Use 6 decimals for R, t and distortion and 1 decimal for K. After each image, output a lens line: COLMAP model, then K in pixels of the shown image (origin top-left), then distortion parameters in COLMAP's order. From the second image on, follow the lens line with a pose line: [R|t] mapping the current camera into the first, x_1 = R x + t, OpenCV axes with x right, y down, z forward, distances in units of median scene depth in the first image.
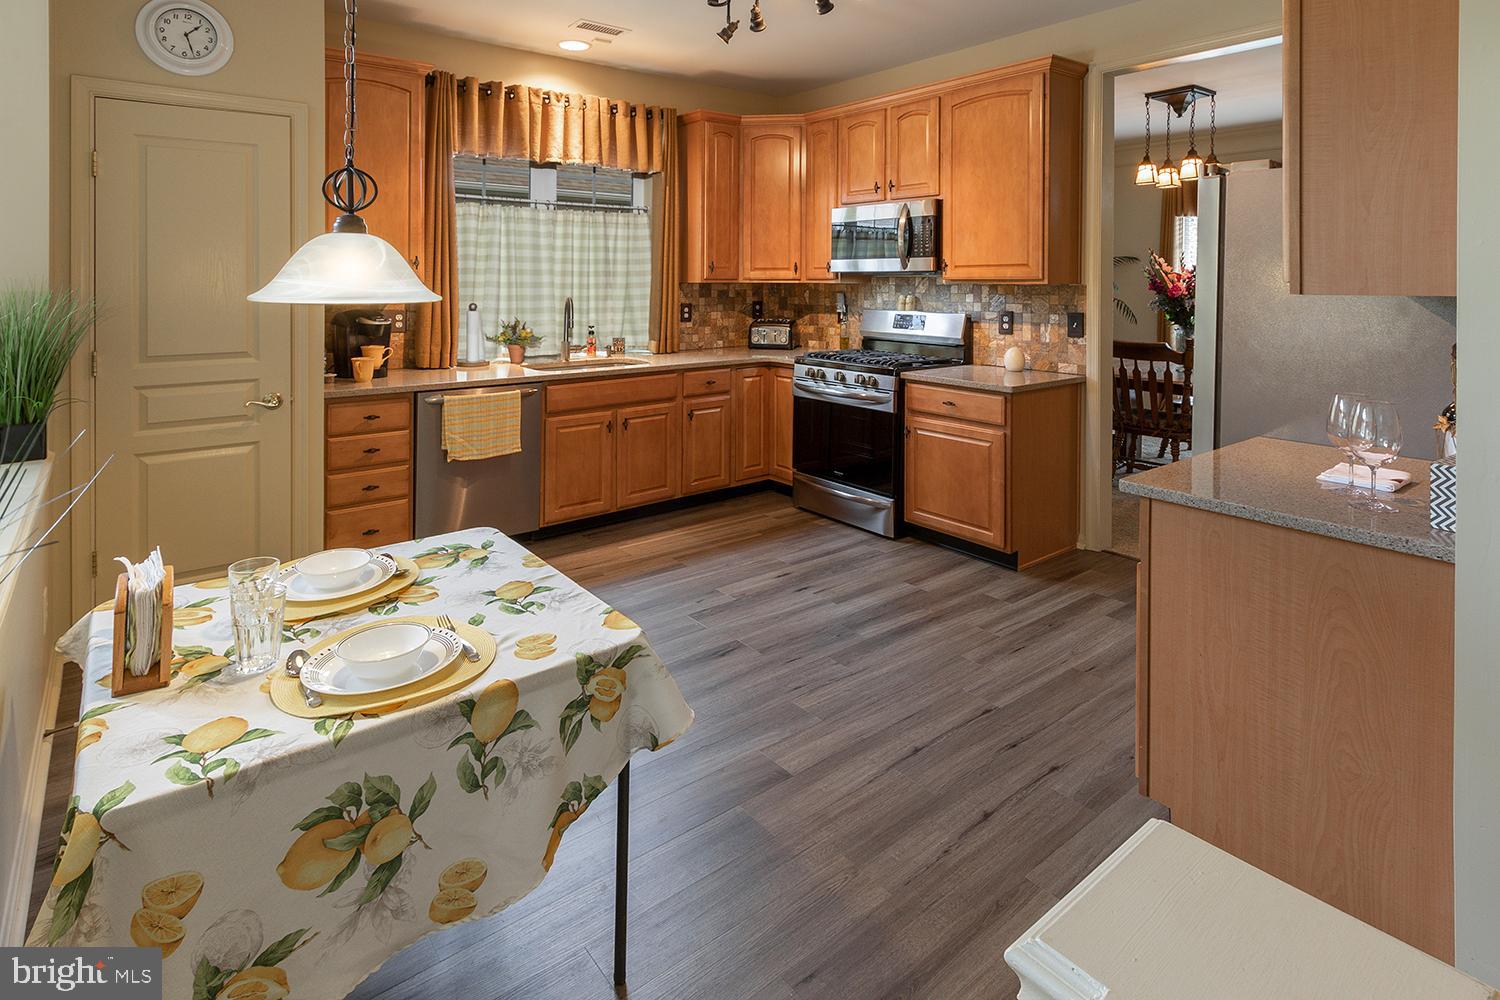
lens RADIAL K [[702.5, 0, 748.0], [0, 702.5, 409.4], [0, 0, 1]] dist [0.001776, 0.000578]
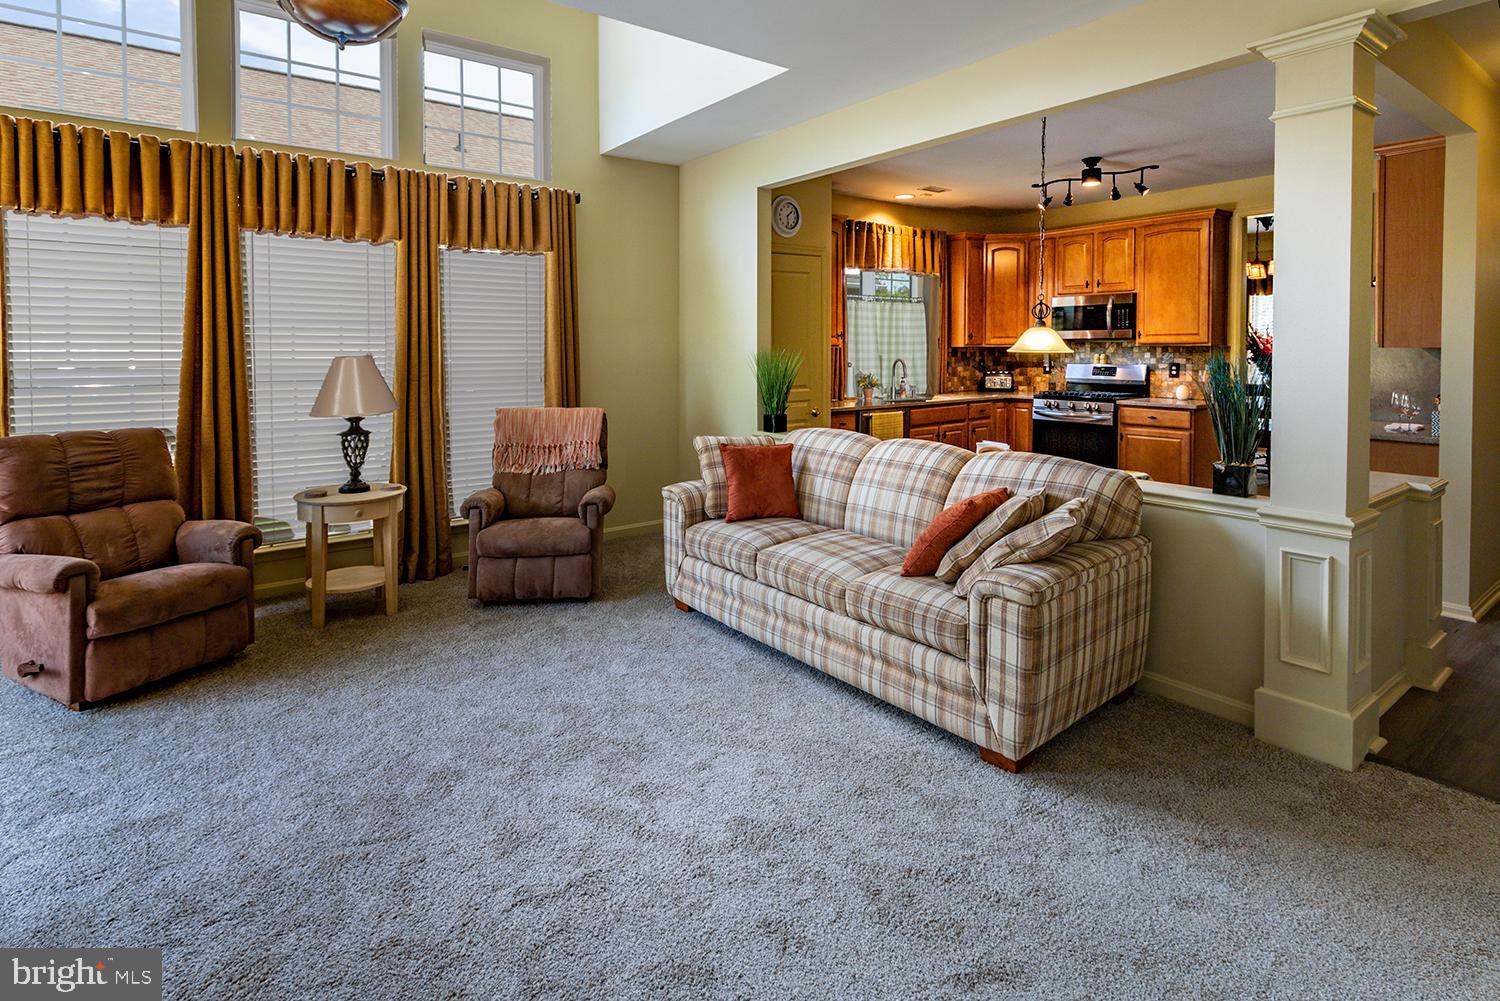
lens RADIAL K [[739.1, 0, 750.0], [0, 739.1, 500.5], [0, 0, 1]] dist [-0.001889, -0.001033]
pose [[0.999687, -0.012084, 0.021919, -0.646832], [0.011596, 0.999684, 0.022286, 0.125778], [-0.022182, -0.022025, 0.999511, -0.672302]]
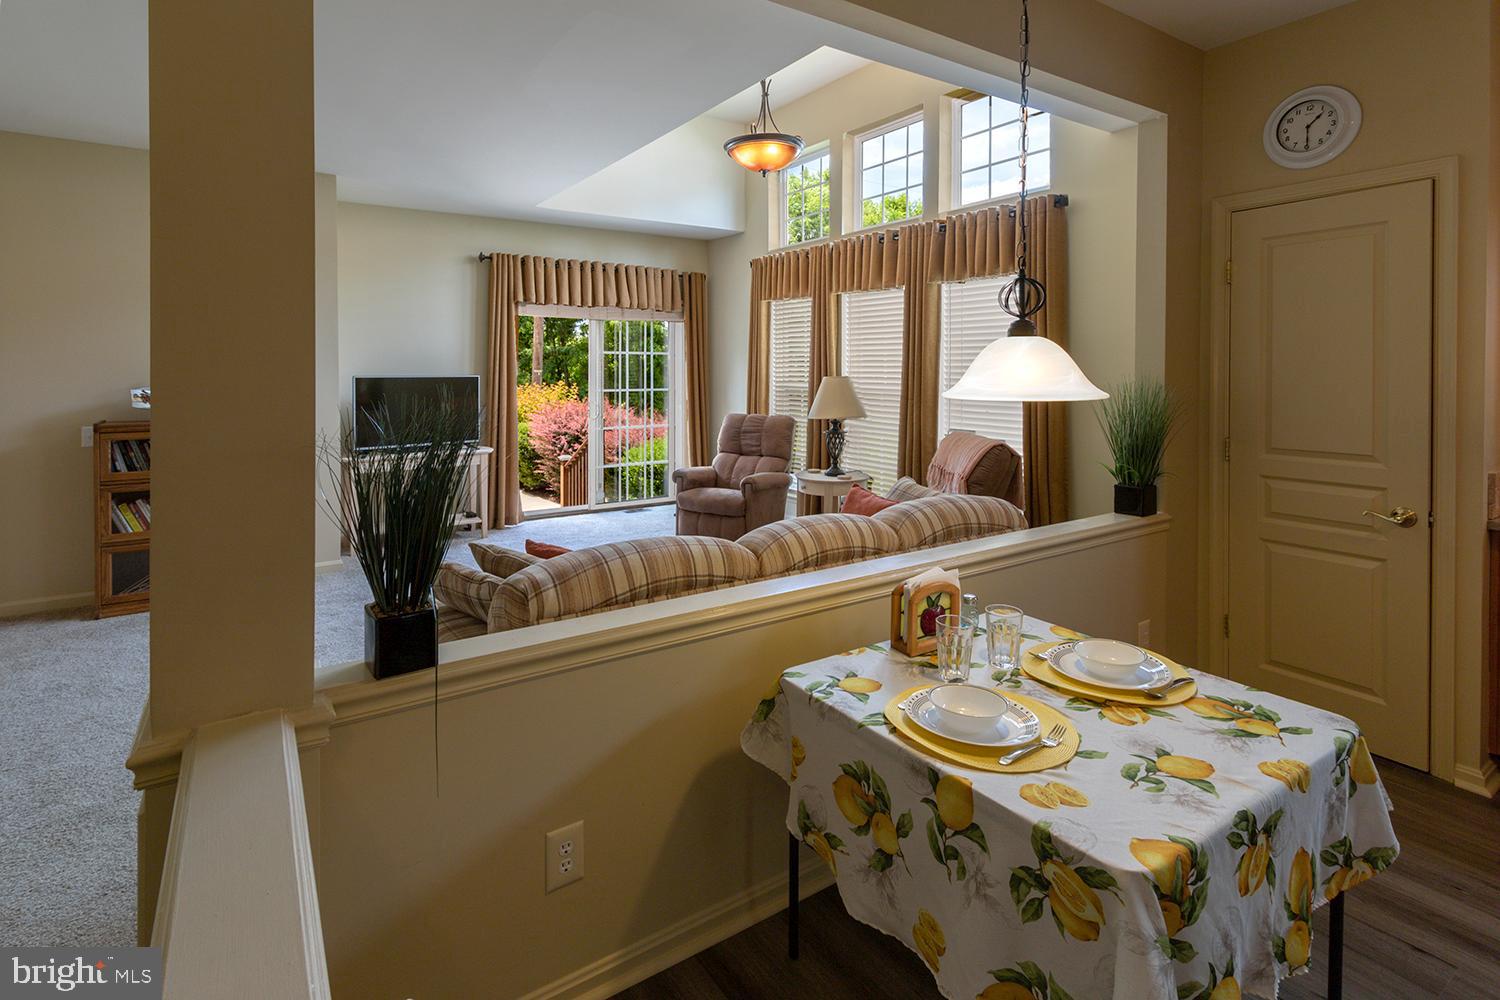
lens RADIAL K [[739.1, 0, 750.0], [0, 739.1, 500.0], [0, 0, 1]] dist [-0.001889, -0.001033]
pose [[-0.051346, 0.171829, -0.983788, 0.195898], [-0.179714, 0.967416, 0.178349, -0.040962], [0.982378, 0.185958, -0.018793, 0.200094]]
